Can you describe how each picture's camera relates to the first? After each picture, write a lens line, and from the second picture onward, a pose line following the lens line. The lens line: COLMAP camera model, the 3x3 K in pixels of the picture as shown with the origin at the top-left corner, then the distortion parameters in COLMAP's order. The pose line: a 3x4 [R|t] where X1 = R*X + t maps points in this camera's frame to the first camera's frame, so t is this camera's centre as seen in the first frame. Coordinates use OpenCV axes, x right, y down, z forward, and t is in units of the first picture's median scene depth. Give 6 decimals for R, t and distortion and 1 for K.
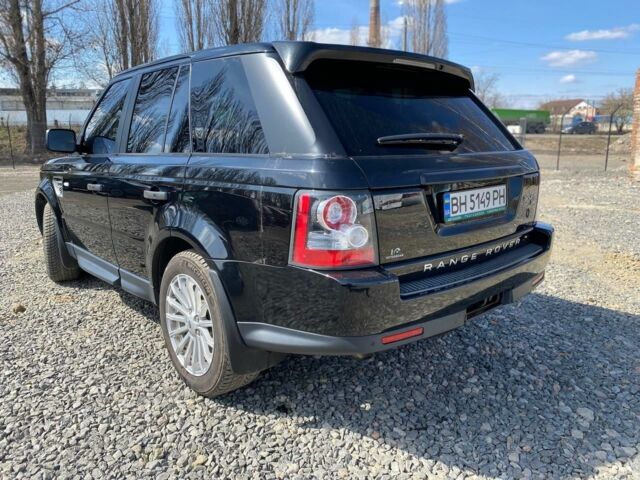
lens RADIAL K [[486.2, 0, 317.5], [0, 486.2, 235.1], [0, 0, 1]] dist [0.076545, -0.087943]
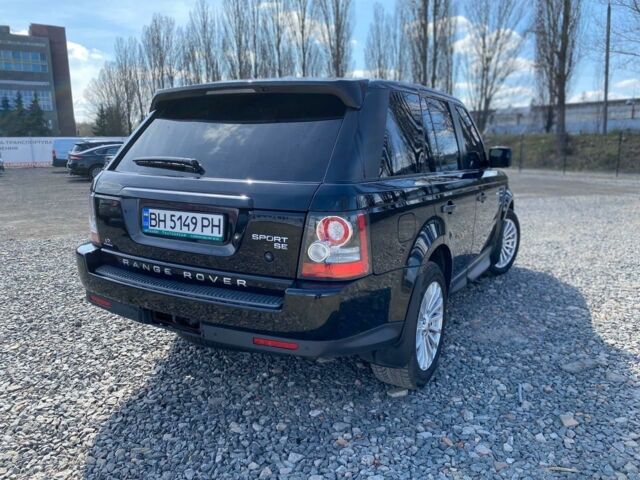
lens RADIAL K [[486.2, 0, 317.5], [0, 486.2, 235.1], [0, 0, 1]] dist [0.076545, -0.087943]
pose [[0.332546, 0.186772, -0.924408, 1.411301], [-0.193604, 0.972837, 0.126910, -0.235448], [0.923001, 0.136766, 0.359673, 0.901400]]
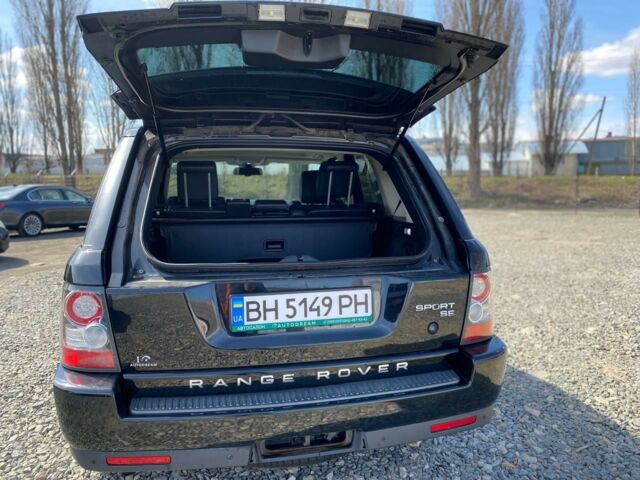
lens RADIAL K [[486.2, 0, 317.5], [0, 486.2, 235.1], [0, 0, 1]] dist [0.076545, -0.087943]
pose [[0.880291, 0.062094, -0.470354, 0.713516], [-0.102942, 0.992778, -0.061599, -0.140376], [0.463132, 0.102645, 0.880325, 0.305512]]
